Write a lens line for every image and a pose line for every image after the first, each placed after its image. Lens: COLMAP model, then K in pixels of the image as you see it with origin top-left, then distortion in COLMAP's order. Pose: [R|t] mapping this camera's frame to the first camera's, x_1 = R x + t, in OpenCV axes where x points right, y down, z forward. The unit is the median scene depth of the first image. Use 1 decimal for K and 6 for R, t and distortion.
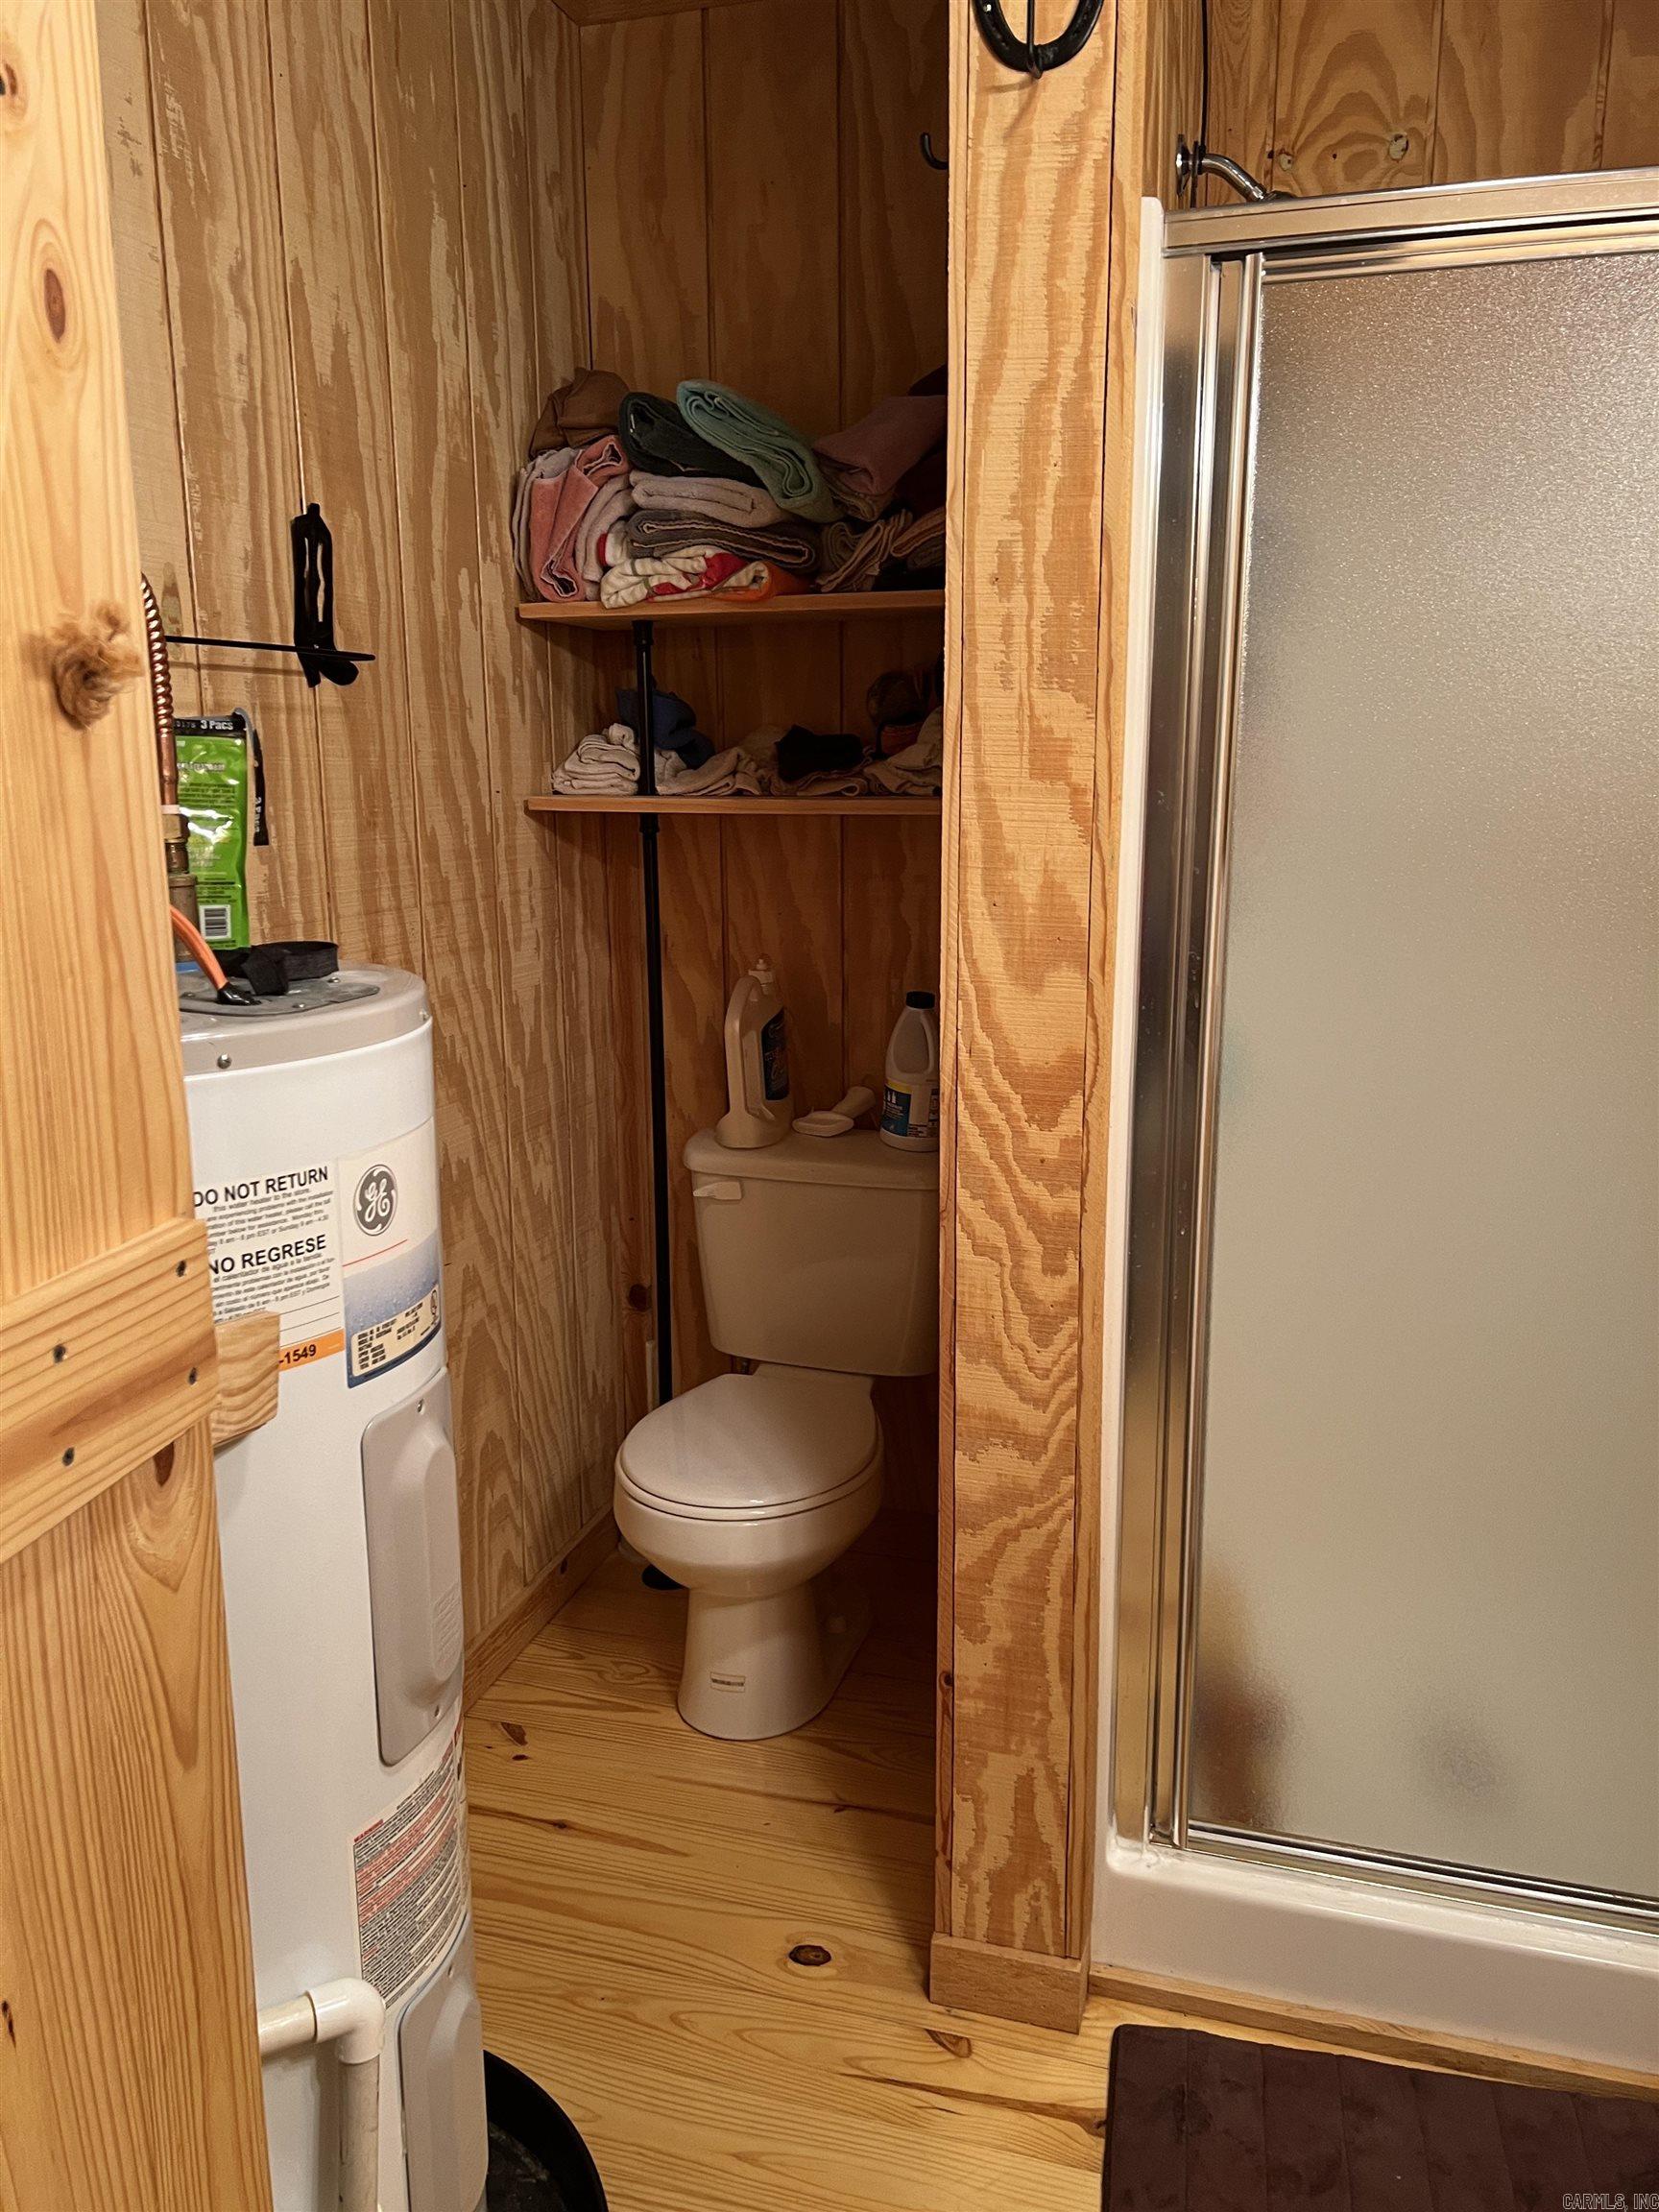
lens RADIAL K [[1672.6, 0, 814.6], [0, 1672.6, 1108.7], [0, 0, 1]] dist [0.056169, -0.065788]
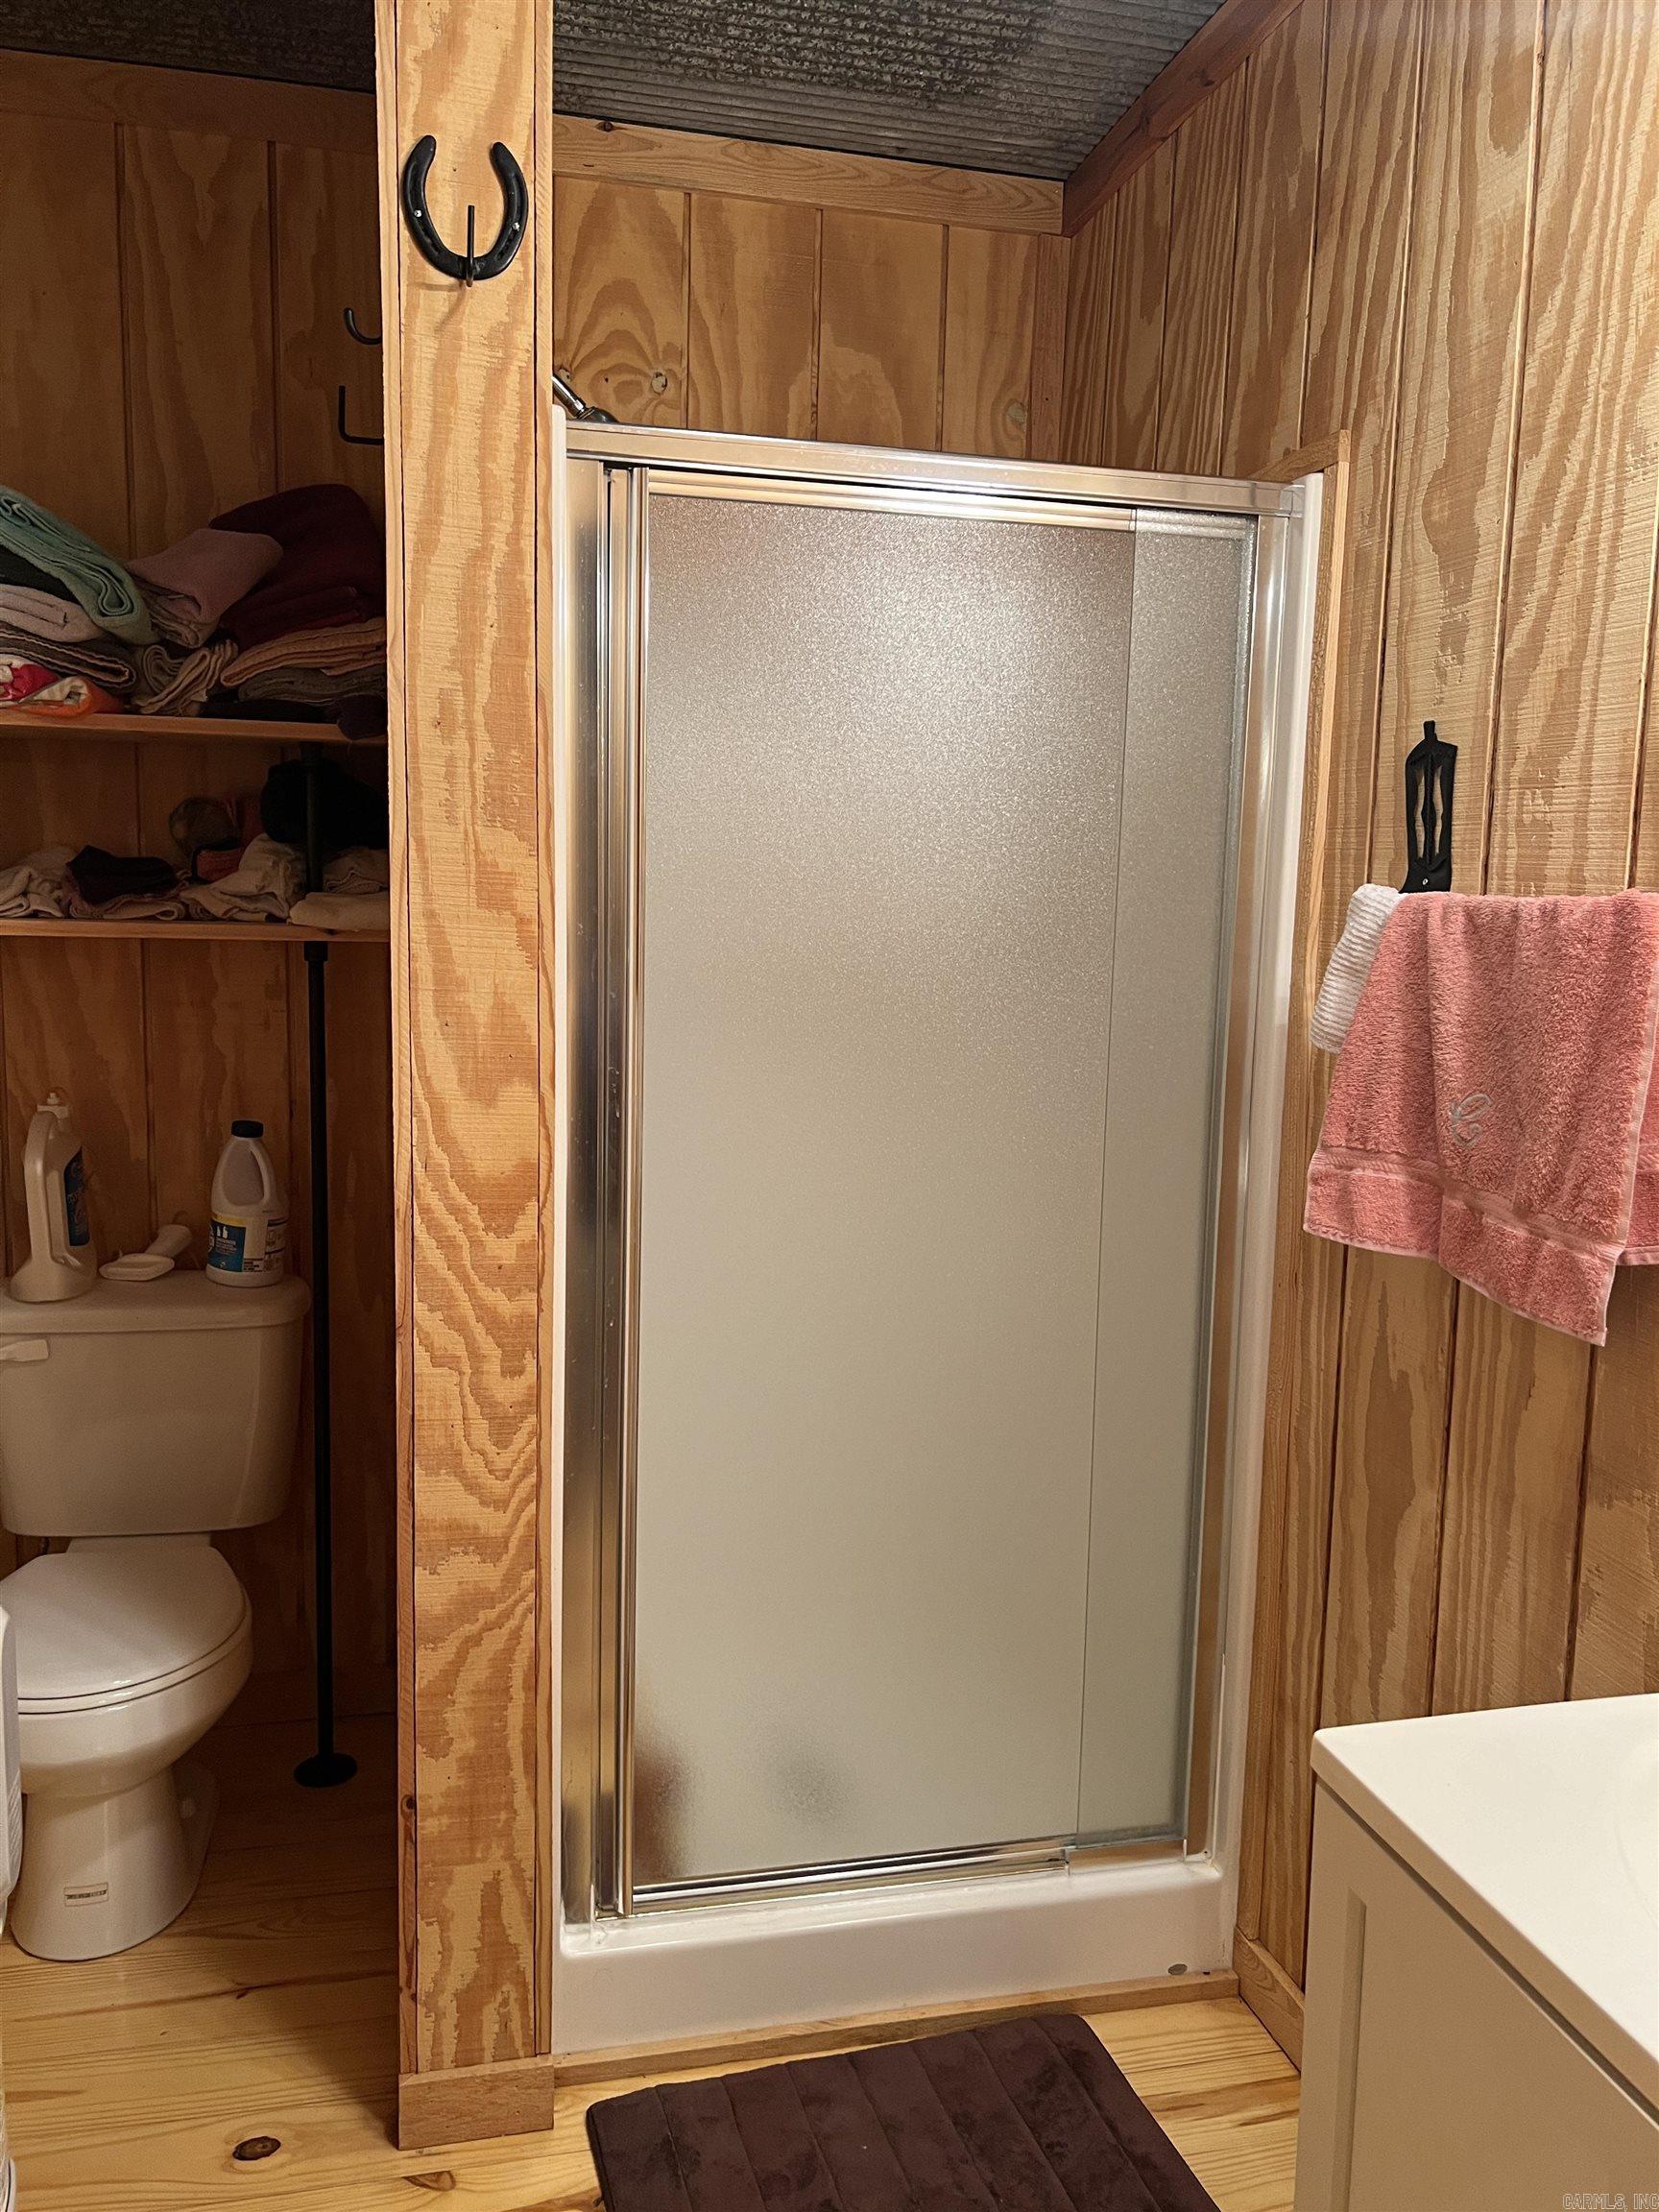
lens RADIAL K [[1672.6, 0, 830.8], [0, 1672.6, 1102.7], [0, 0, 1]] dist [0.056169, -0.065788]
pose [[0.864591, -0.034474, 0.501293, -0.192450], [0.076072, 0.995125, -0.062768, 0.009470], [-0.496685, 0.092403, 0.862998, -0.019928]]
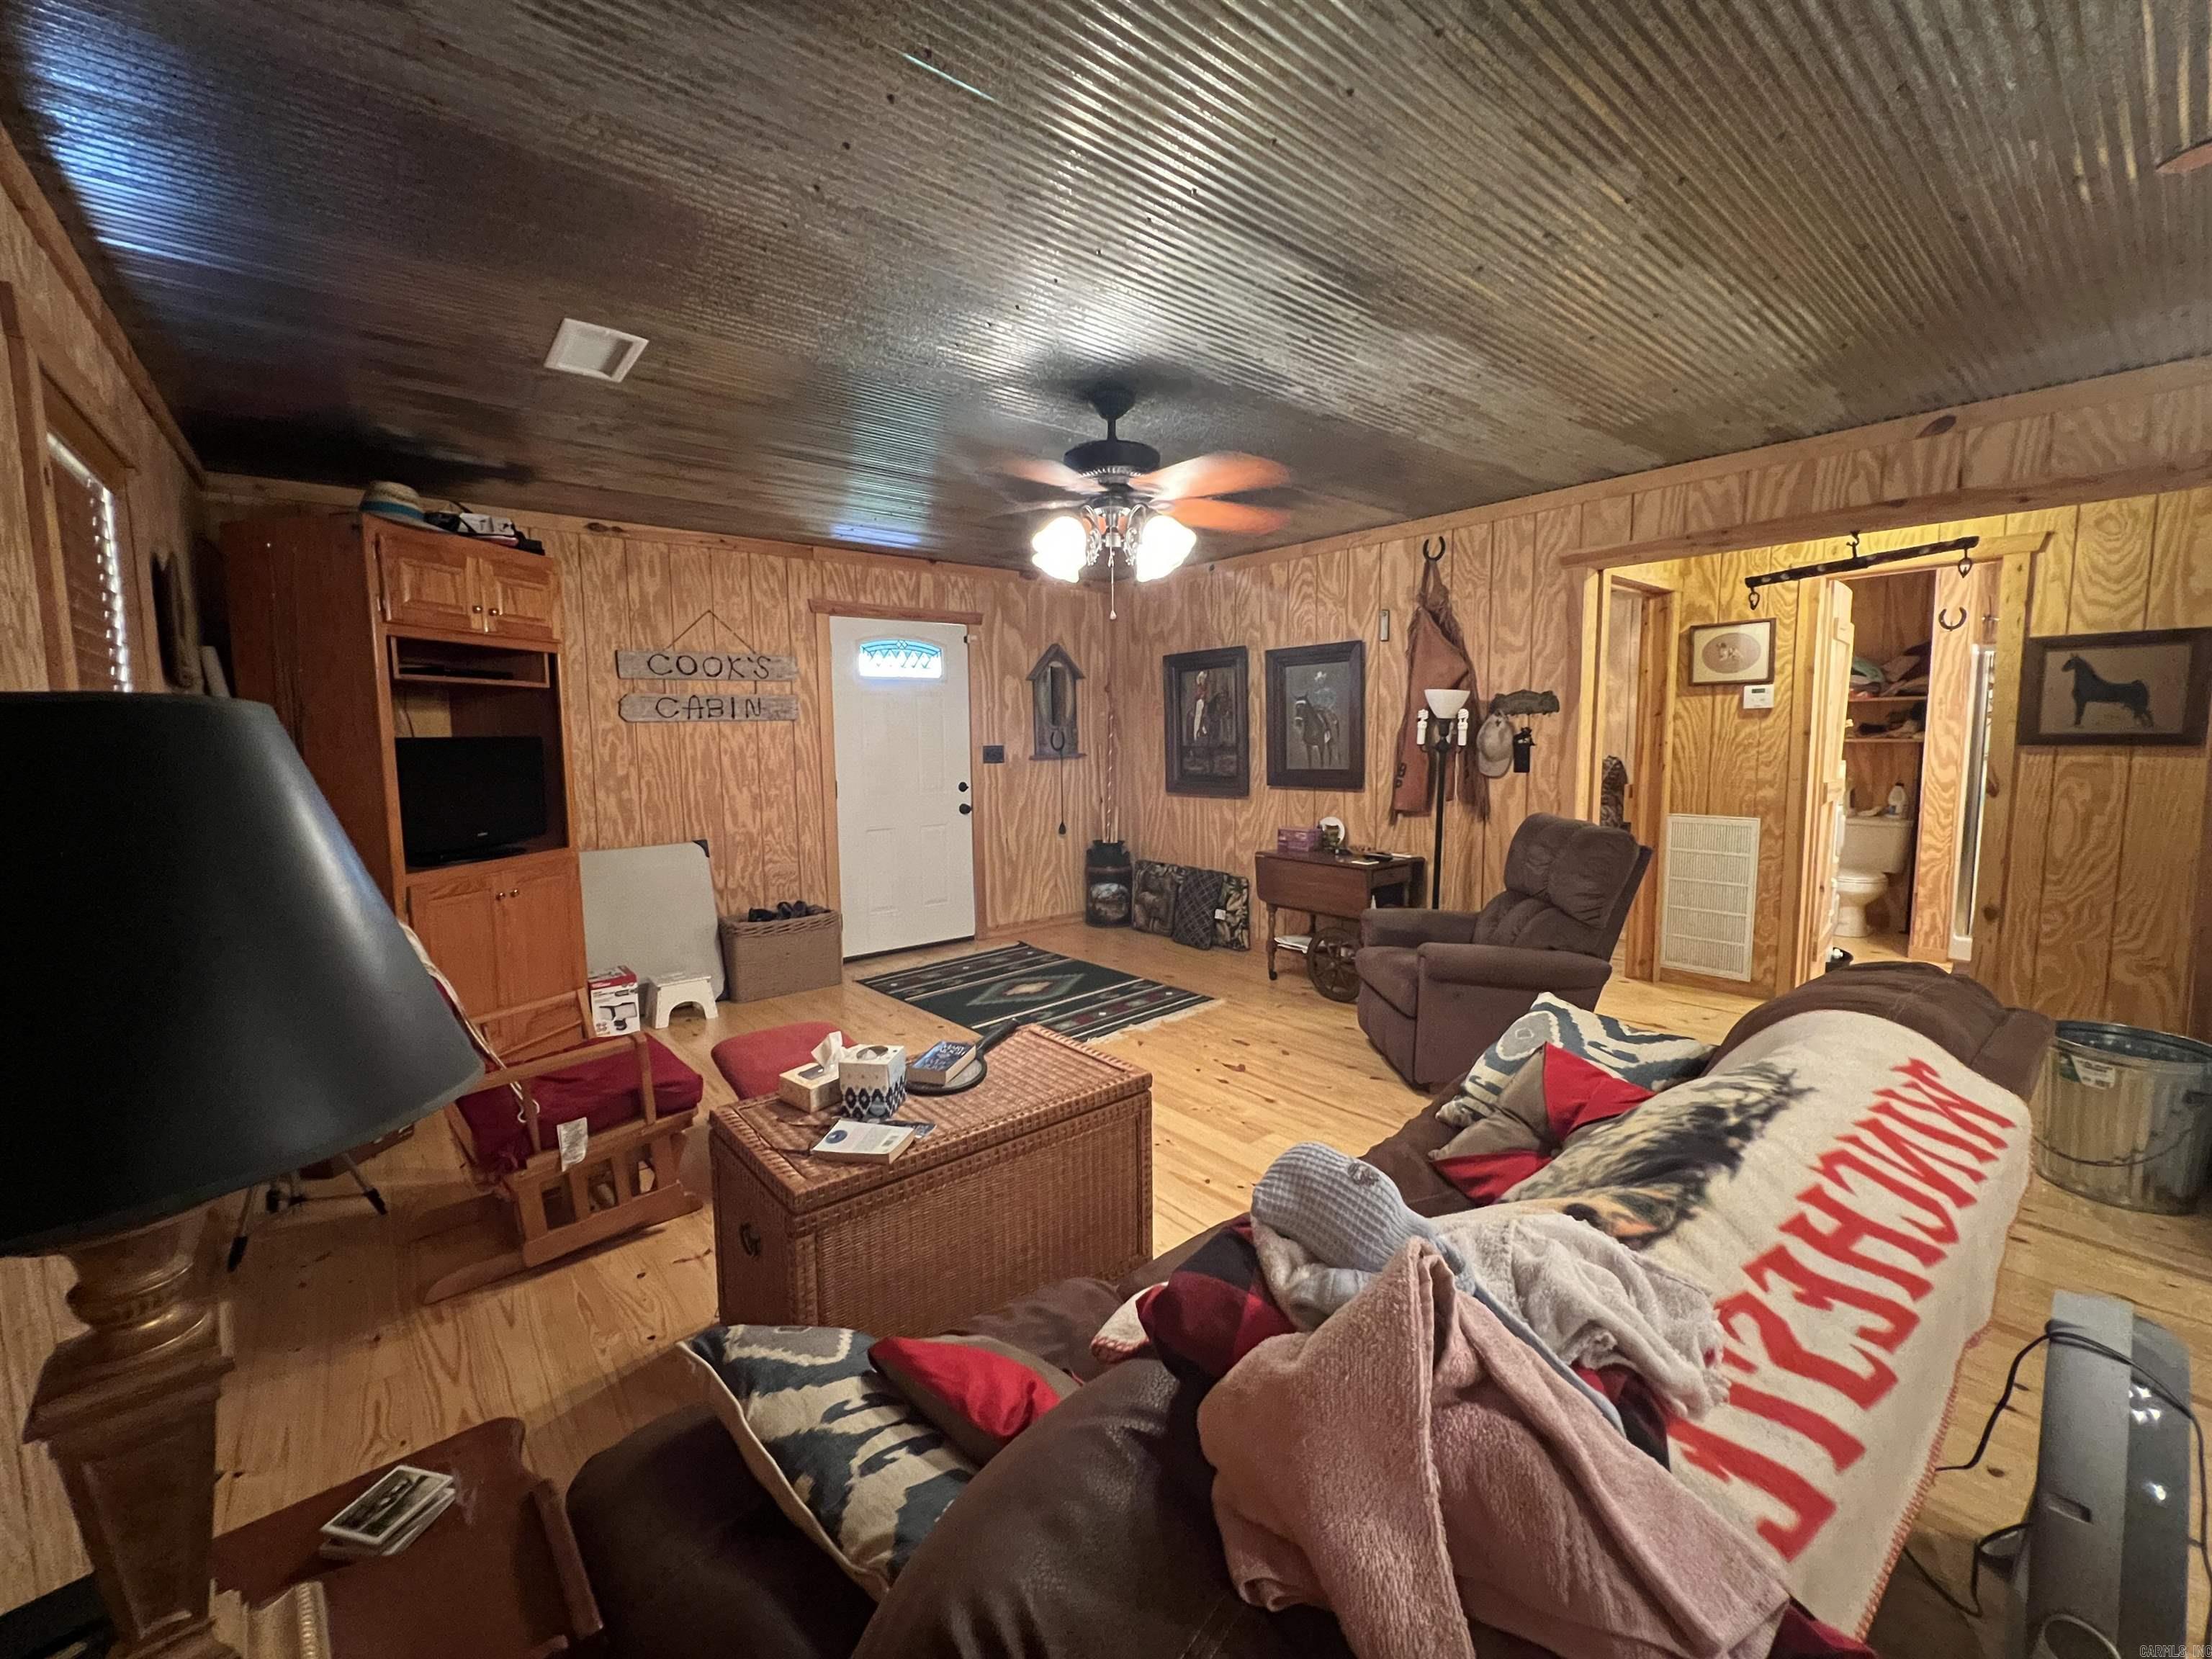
lens RADIAL K [[896.3, 0, 1094.0], [0, 896.3, 819.4], [0, 0, 1]] dist [-0.002160, 0.000795]
pose [[0.832366, 0.050521, -0.551919, -0.565558], [-0.106220, 0.991918, -0.069397, 0.591452], [0.543952, 0.116388, 0.831005, -2.984736]]
